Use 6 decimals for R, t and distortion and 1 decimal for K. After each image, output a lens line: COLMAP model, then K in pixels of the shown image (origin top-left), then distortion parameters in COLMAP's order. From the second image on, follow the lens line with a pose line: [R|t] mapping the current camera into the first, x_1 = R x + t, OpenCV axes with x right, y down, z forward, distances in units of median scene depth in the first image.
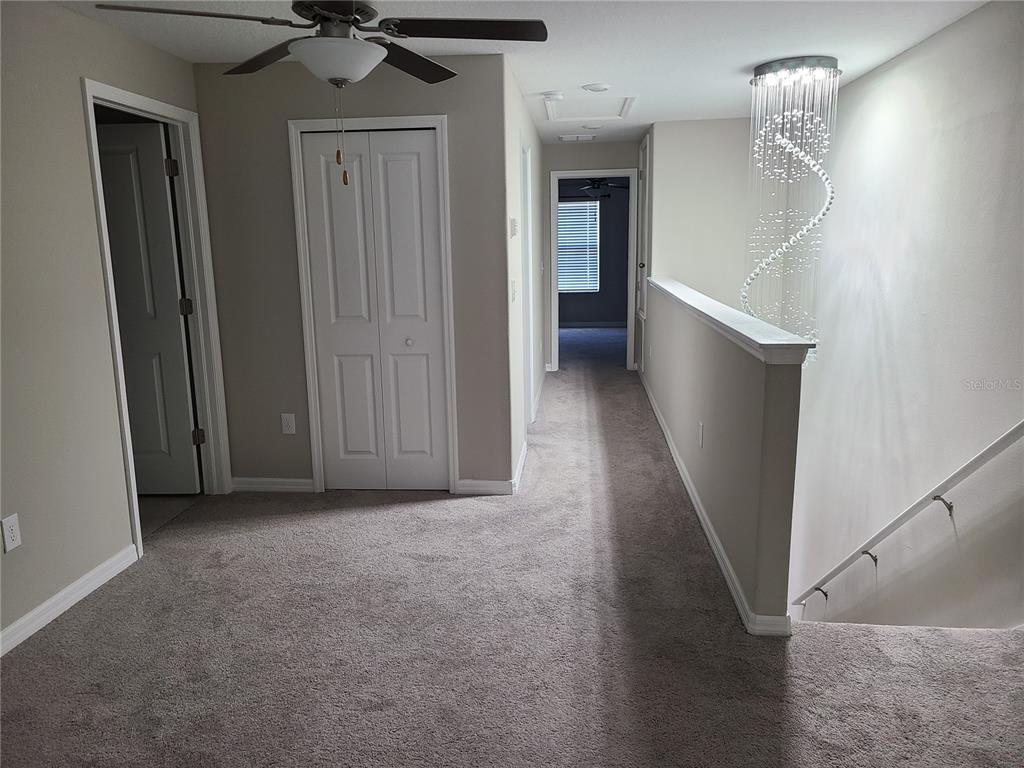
lens RADIAL K [[761.1, 0, 506.1], [0, 761.1, 378.2], [0, 0, 1]] dist [0.067581, -0.035536]
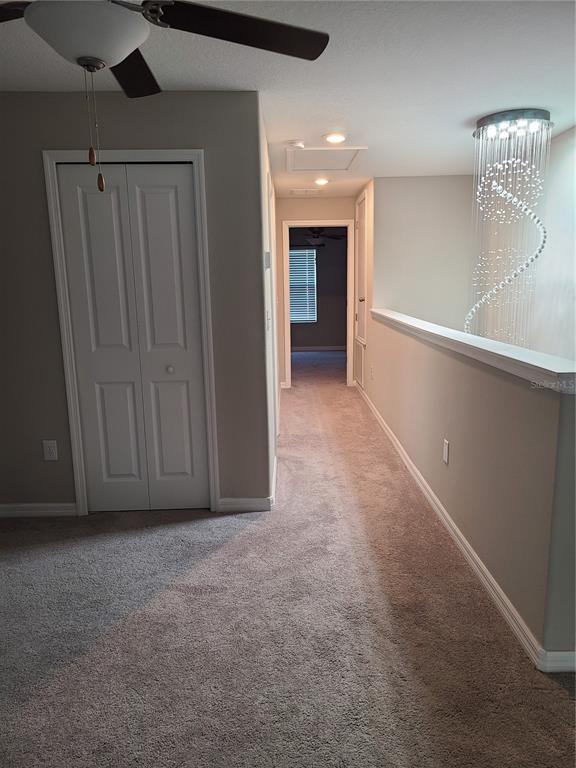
lens RADIAL K [[570.8, 0, 296.0], [0, 570.8, 389.7], [0, 0, 1]] dist [0.067581, -0.035536]
pose [[0.994036, -0.017775, 0.107597, -0.040098], [0.017470, 0.999840, 0.003772, -0.019415], [-0.107646, -0.001870, 0.994187, 0.200333]]
